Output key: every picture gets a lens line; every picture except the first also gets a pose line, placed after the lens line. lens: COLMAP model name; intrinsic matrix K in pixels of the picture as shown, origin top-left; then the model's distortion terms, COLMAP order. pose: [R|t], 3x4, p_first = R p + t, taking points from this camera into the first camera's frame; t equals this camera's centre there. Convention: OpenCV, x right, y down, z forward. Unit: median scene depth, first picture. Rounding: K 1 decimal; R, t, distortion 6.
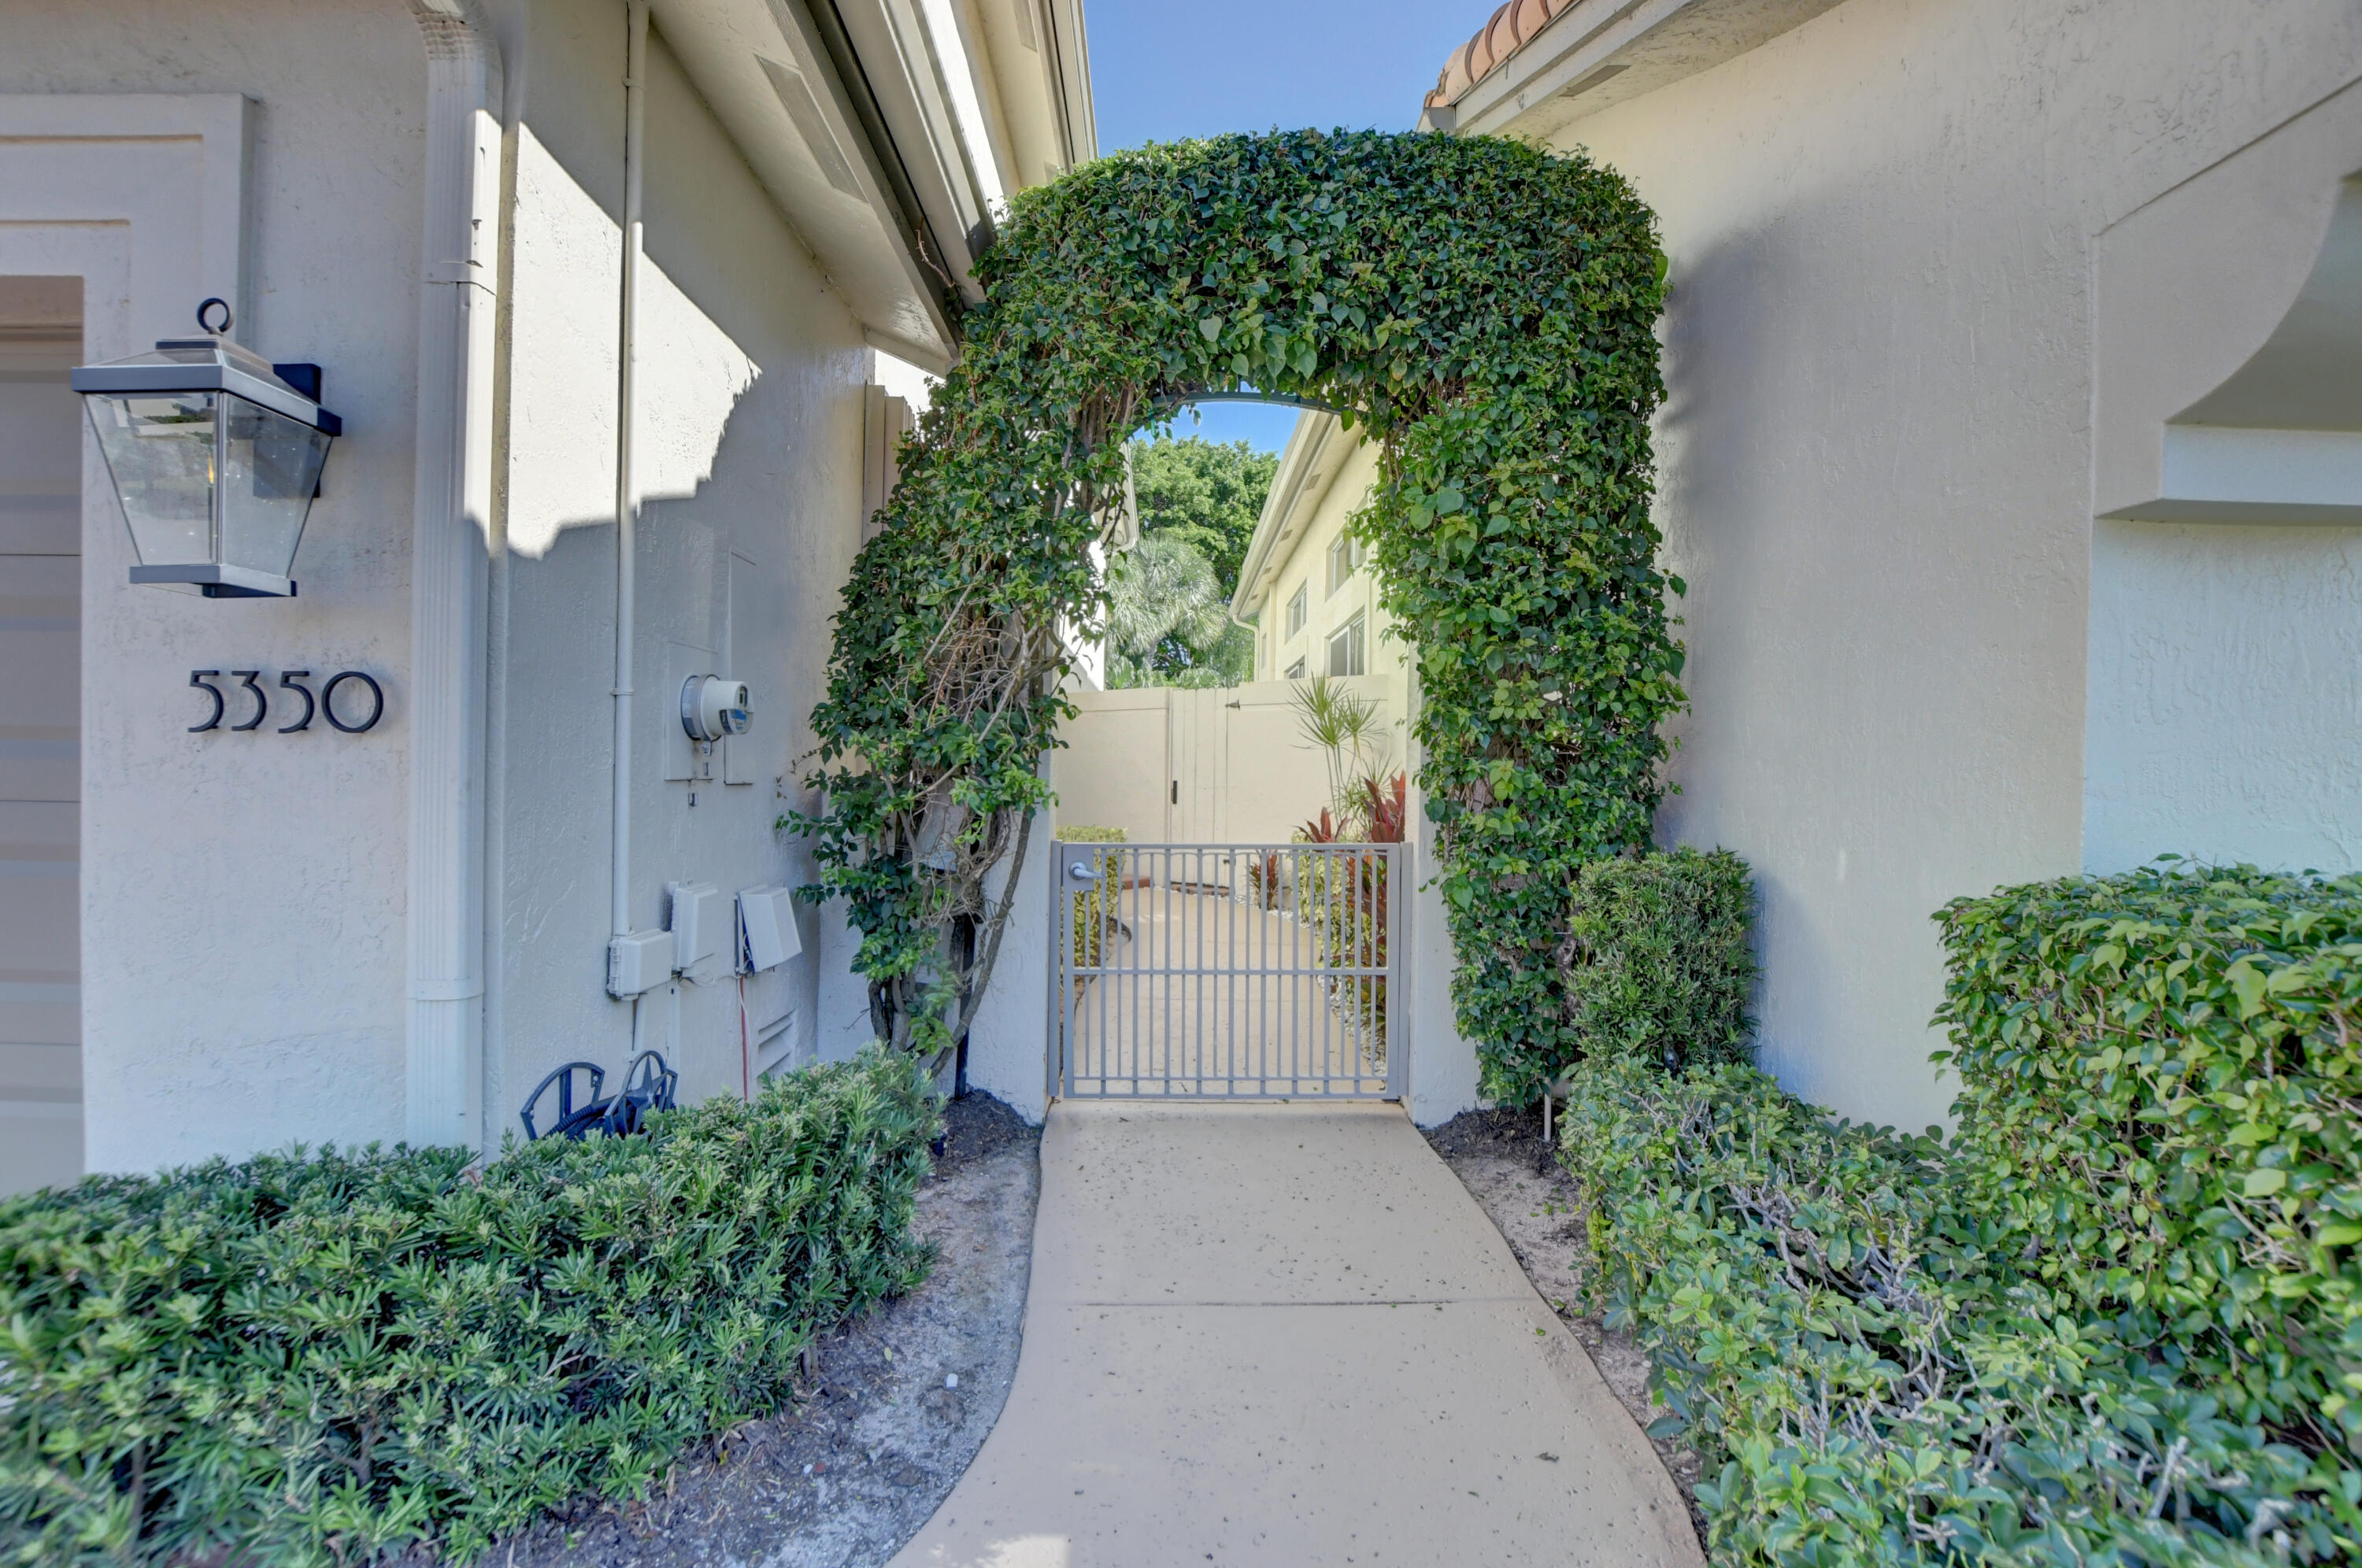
lens RADIAL K [[1045.0, 0, 1187.7], [0, 1045.0, 779.8], [0, 0, 1]] dist [-0.032684, 0.003460]
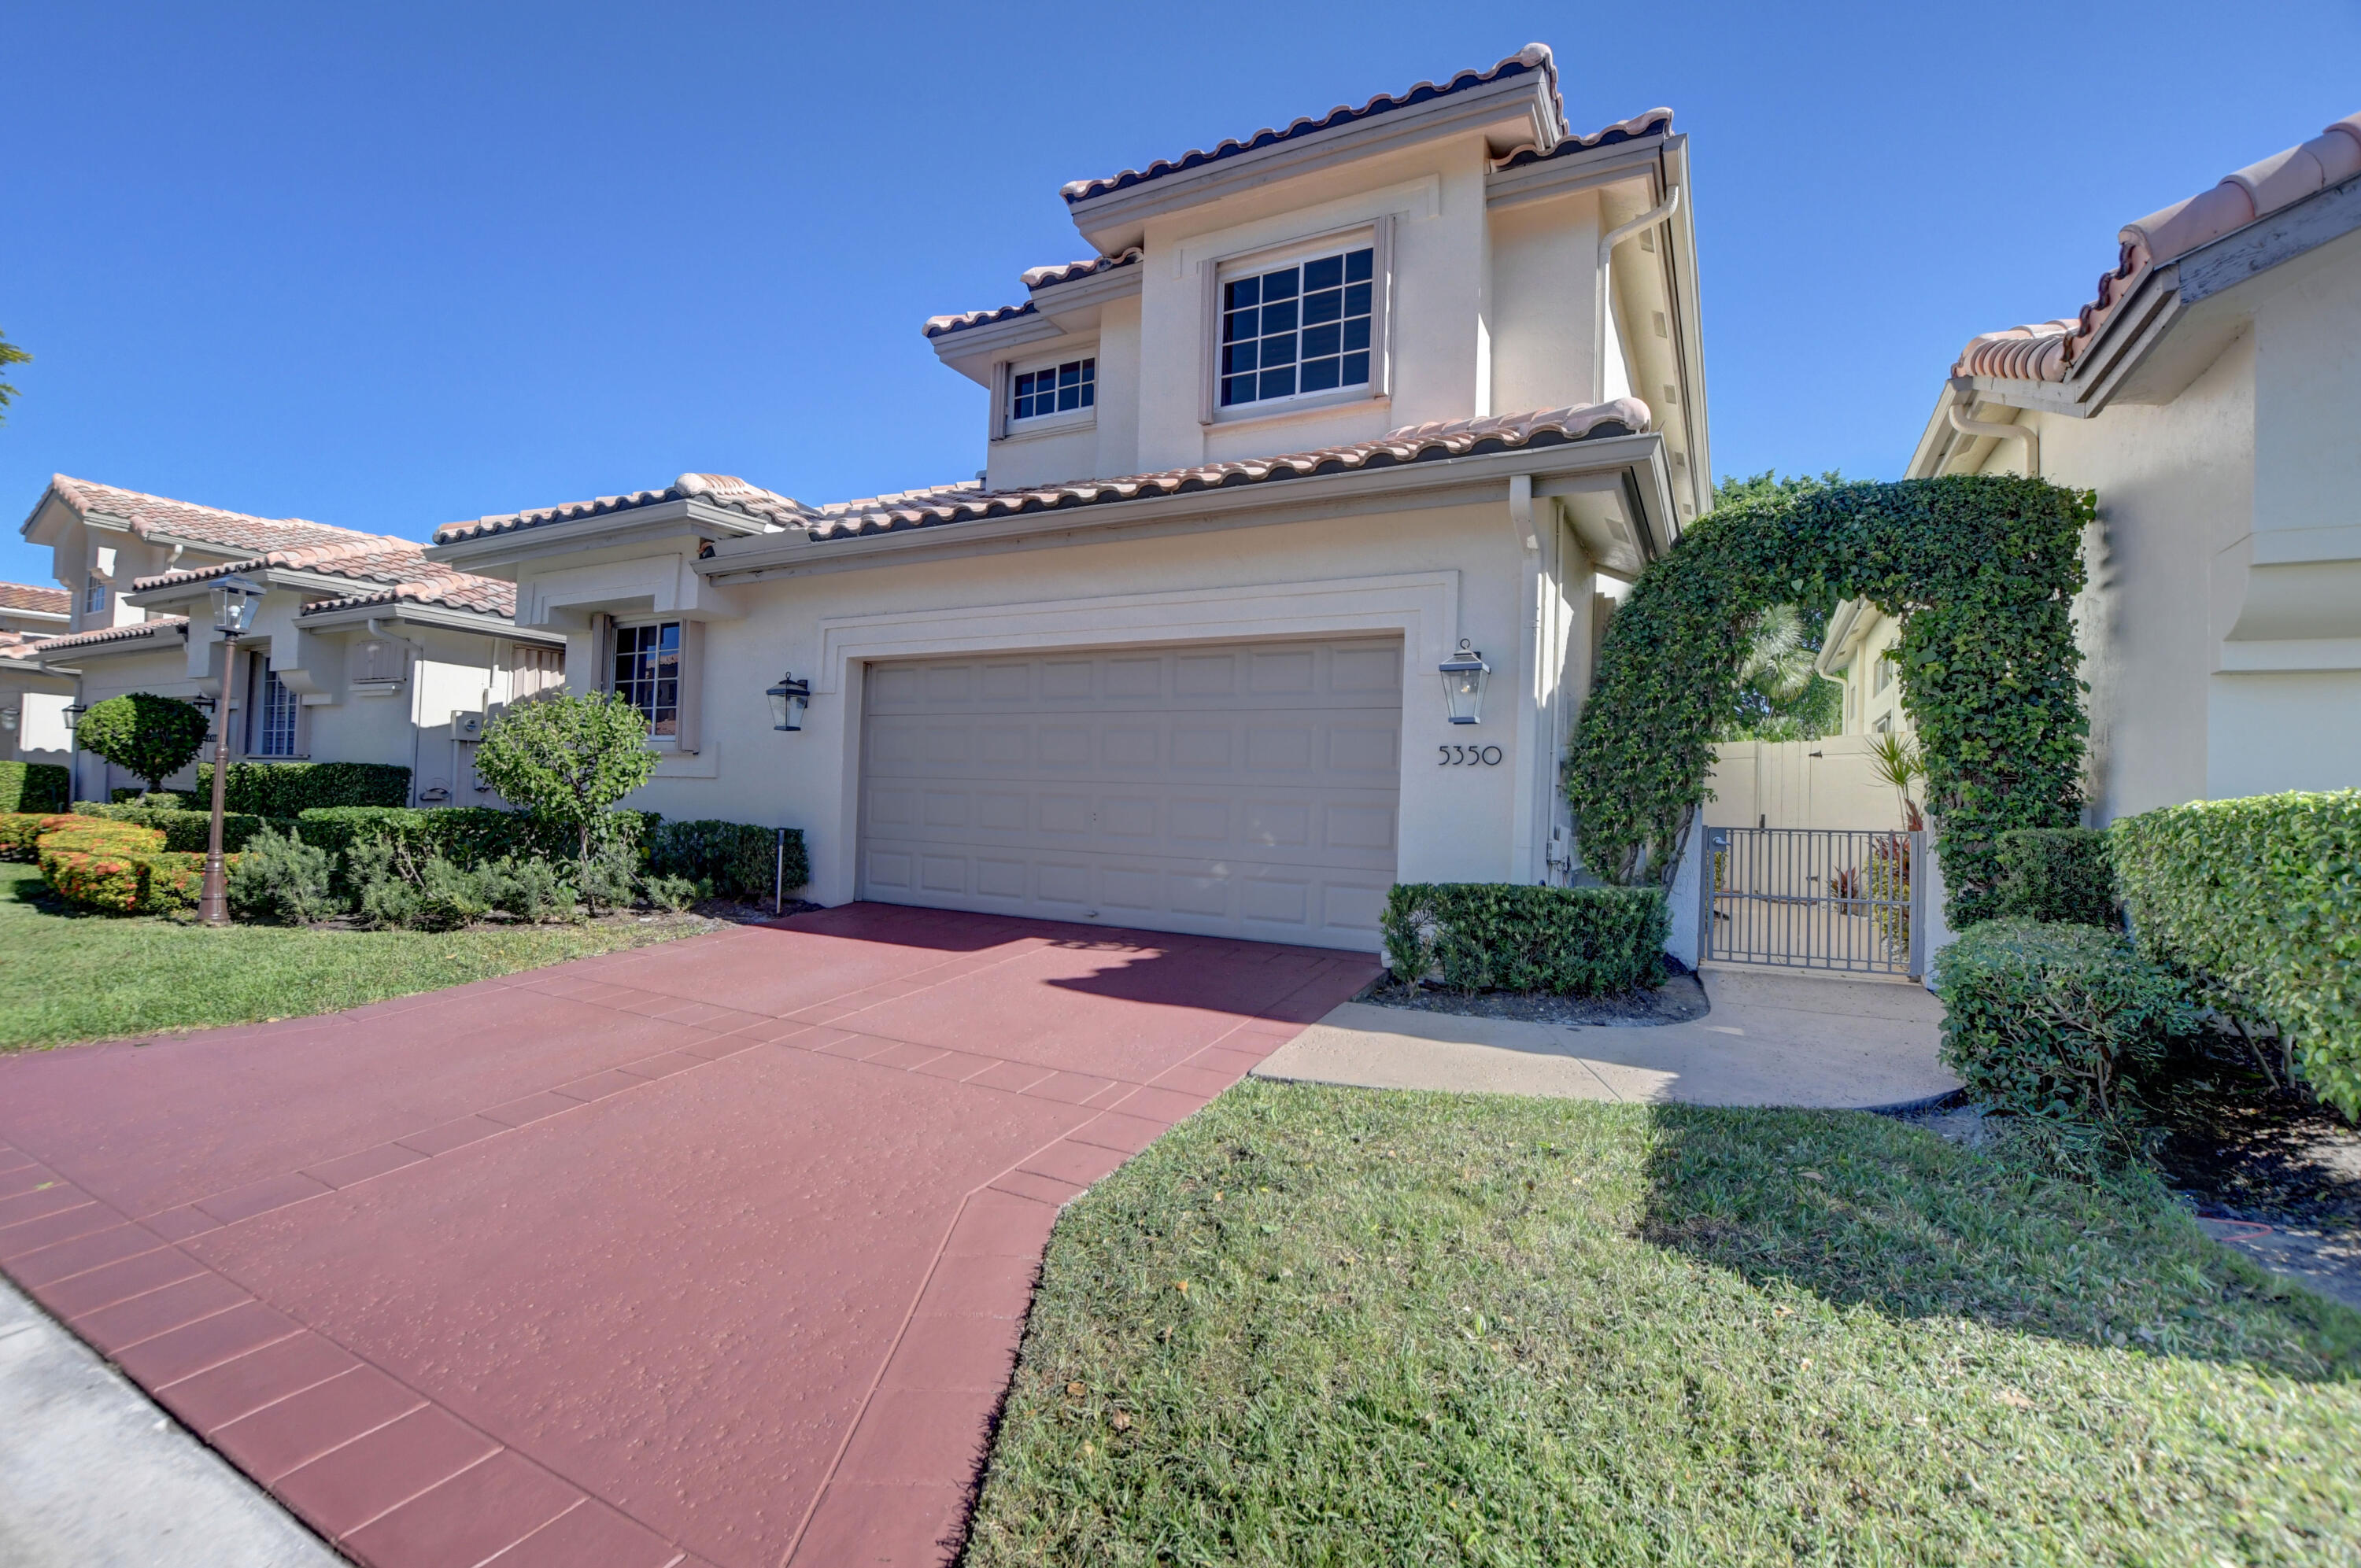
lens RADIAL K [[1044.6, 0, 1163.3], [0, 1044.6, 786.6], [0, 0, 1]] dist [-0.032684, 0.003460]
pose [[0.865010, 0.005075, -0.501730, -0.040713], [-0.026960, 0.998974, -0.036375, 0.108592], [0.501030, 0.044992, 0.864259, -1.520445]]
